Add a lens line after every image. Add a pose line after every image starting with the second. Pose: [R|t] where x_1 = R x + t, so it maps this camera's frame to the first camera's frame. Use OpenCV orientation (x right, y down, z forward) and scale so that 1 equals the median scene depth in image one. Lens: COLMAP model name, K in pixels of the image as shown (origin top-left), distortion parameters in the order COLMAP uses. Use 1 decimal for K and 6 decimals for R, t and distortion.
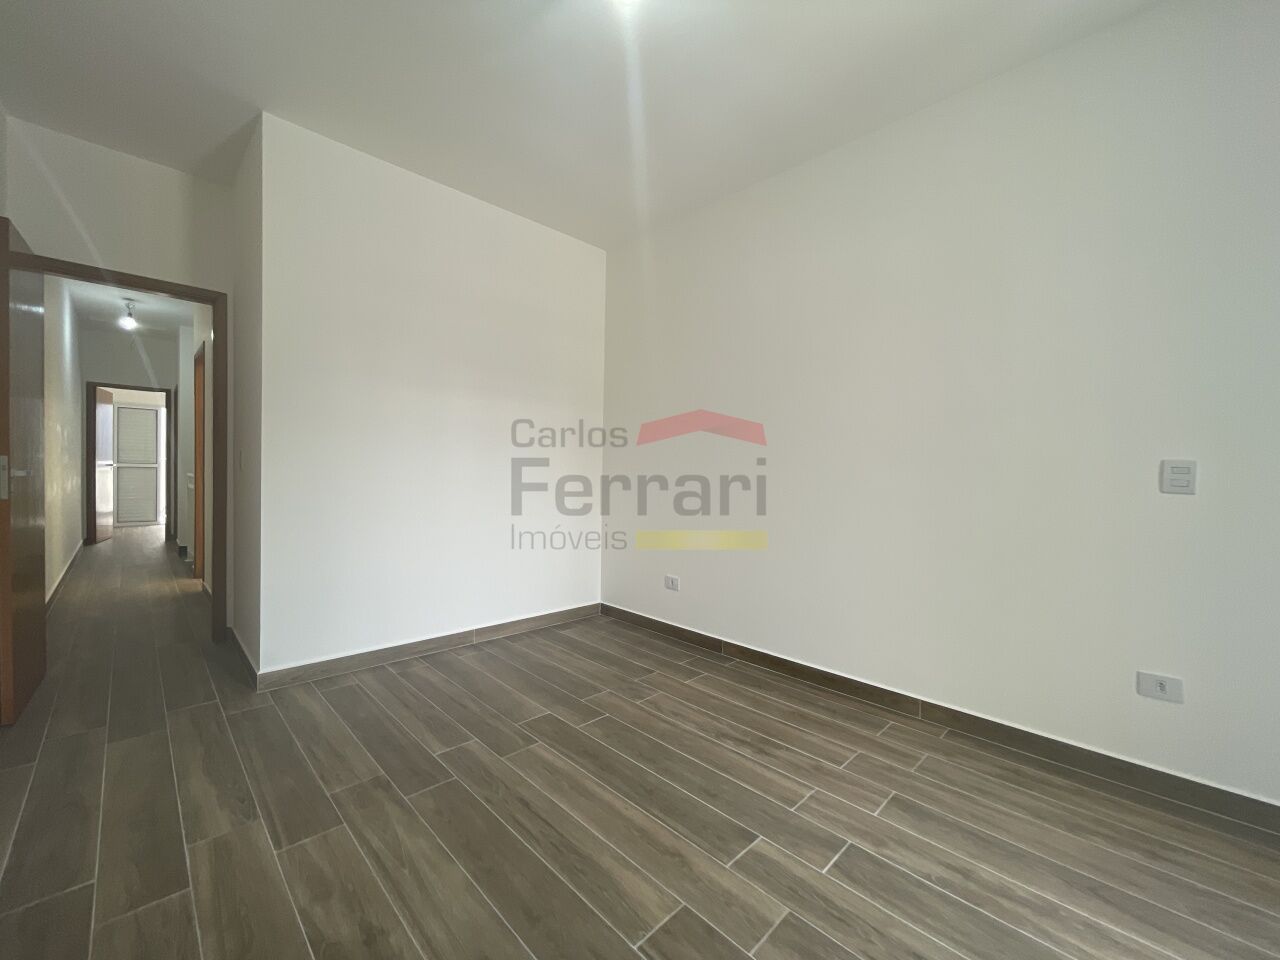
lens RADIAL K [[517.7, 0, 637.8], [0, 517.7, 484.7], [0, 0, 1]] dist [0.013272, 0.000027]
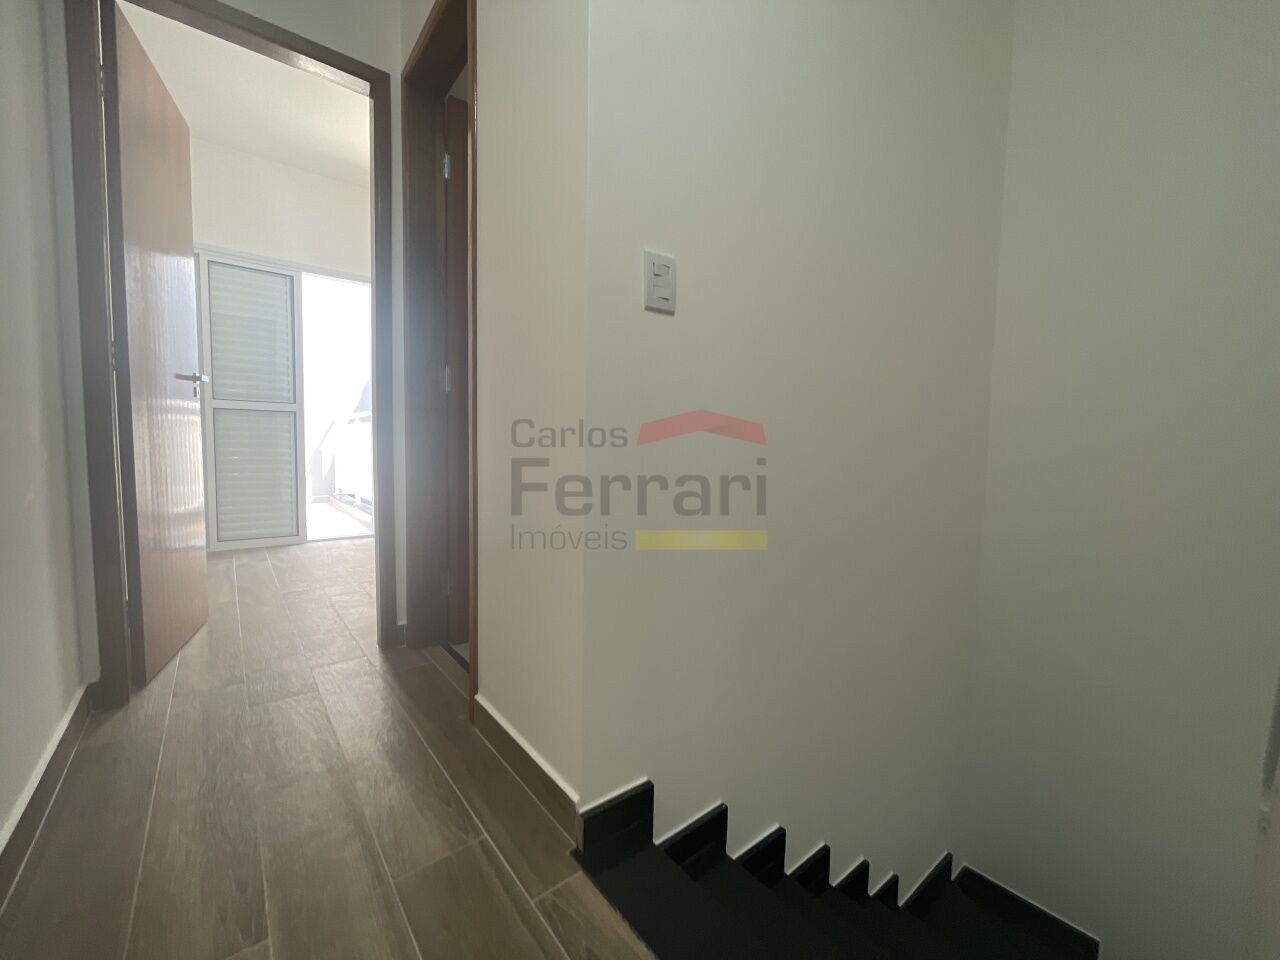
lens RADIAL K [[517.7, 0, 638.5], [0, 517.7, 478.4], [0, 0, 1]] dist [0.013272, 0.000027]
pose [[0.995292, 0.009453, -0.096457, -0.620186], [-0.004891, 0.998863, 0.047428, 0.002421], [0.096795, -0.046733, 0.994207, 0.623224]]
